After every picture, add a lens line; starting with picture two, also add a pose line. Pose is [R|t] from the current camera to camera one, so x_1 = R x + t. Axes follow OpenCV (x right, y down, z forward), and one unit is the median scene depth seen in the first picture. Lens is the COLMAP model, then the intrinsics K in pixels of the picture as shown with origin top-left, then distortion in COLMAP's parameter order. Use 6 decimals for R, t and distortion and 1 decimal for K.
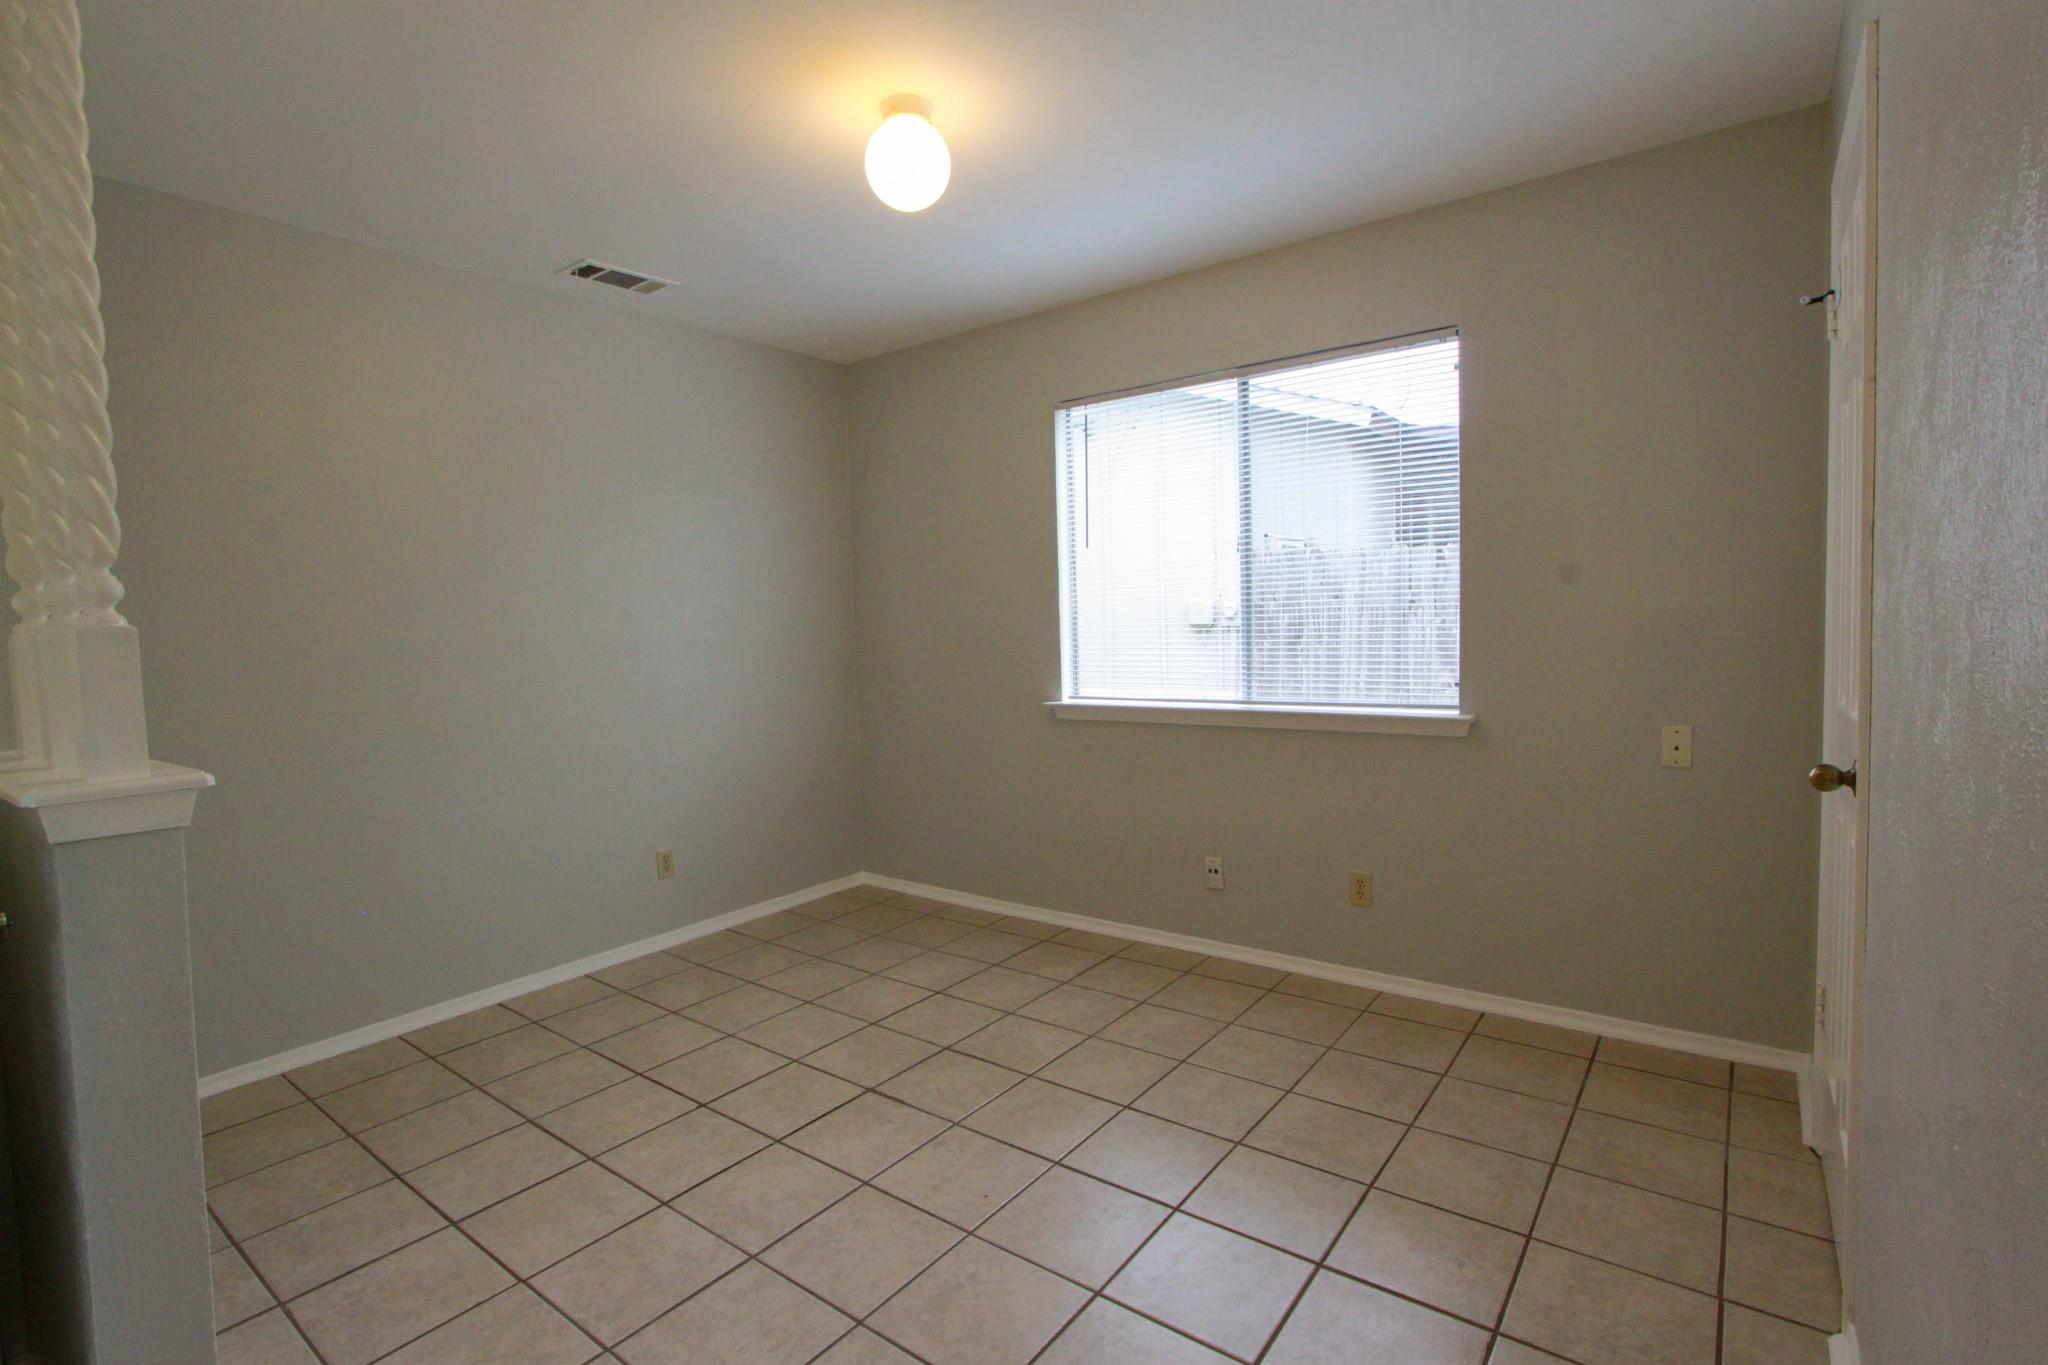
lens RADIAL K [[953.5, 0, 1014.7], [0, 953.5, 673.2], [0, 0, 1]] dist [-0.016018, 0.000182]
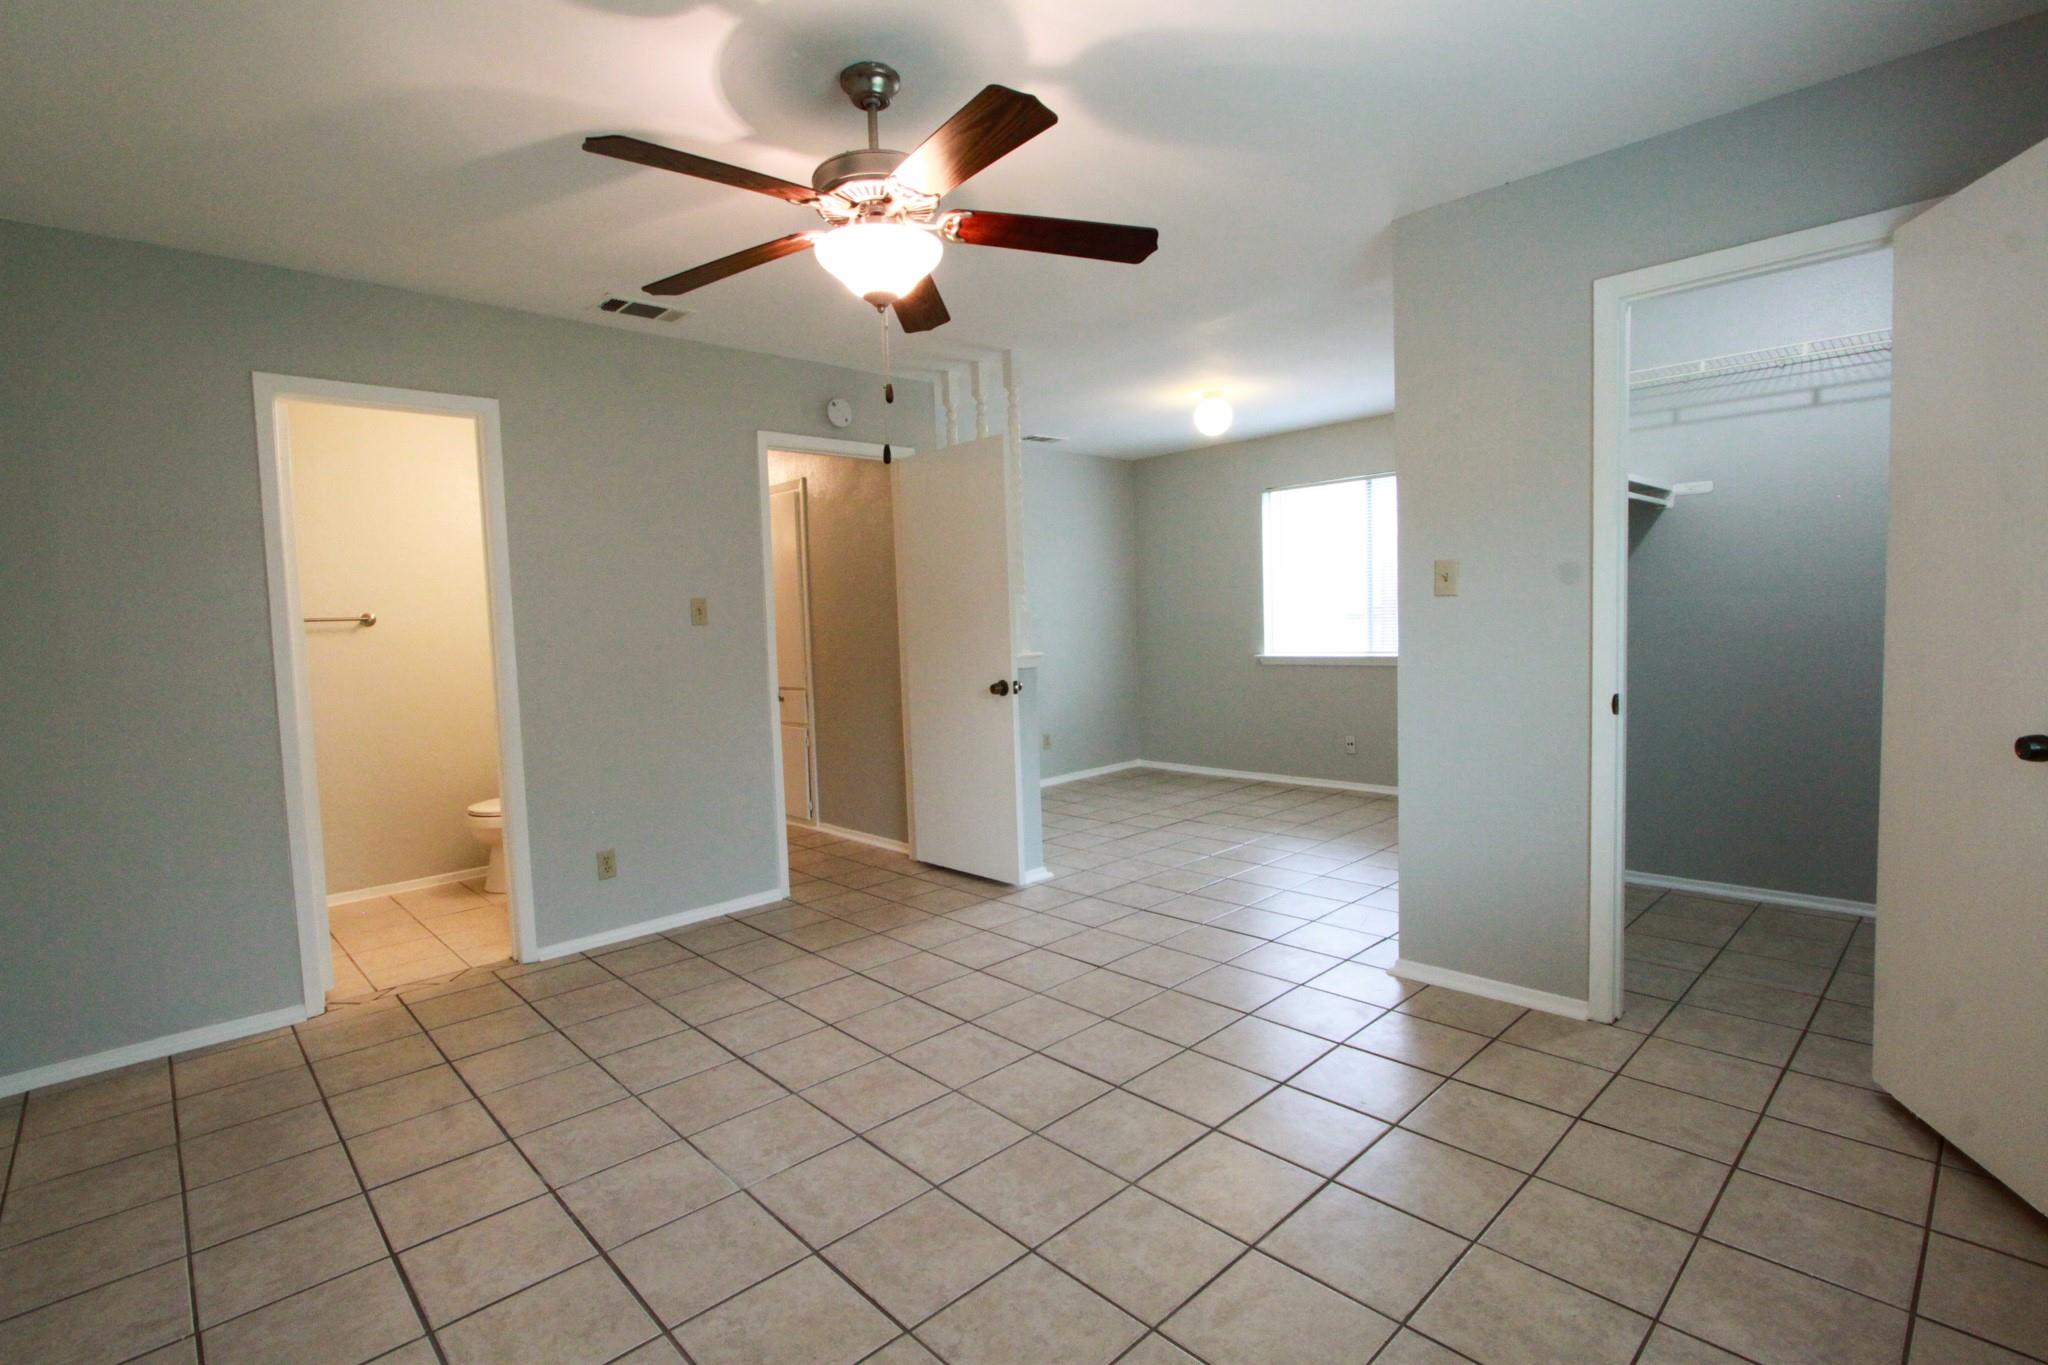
lens RADIAL K [[953.5, 0, 1014.7], [0, 953.5, 673.2], [0, 0, 1]] dist [-0.016018, 0.000182]
pose [[0.987578, 0.005590, -0.157029, -0.118612], [-0.004858, 0.999975, 0.005044, 0.050284], [0.157053, -0.004218, 0.987581, -0.752722]]
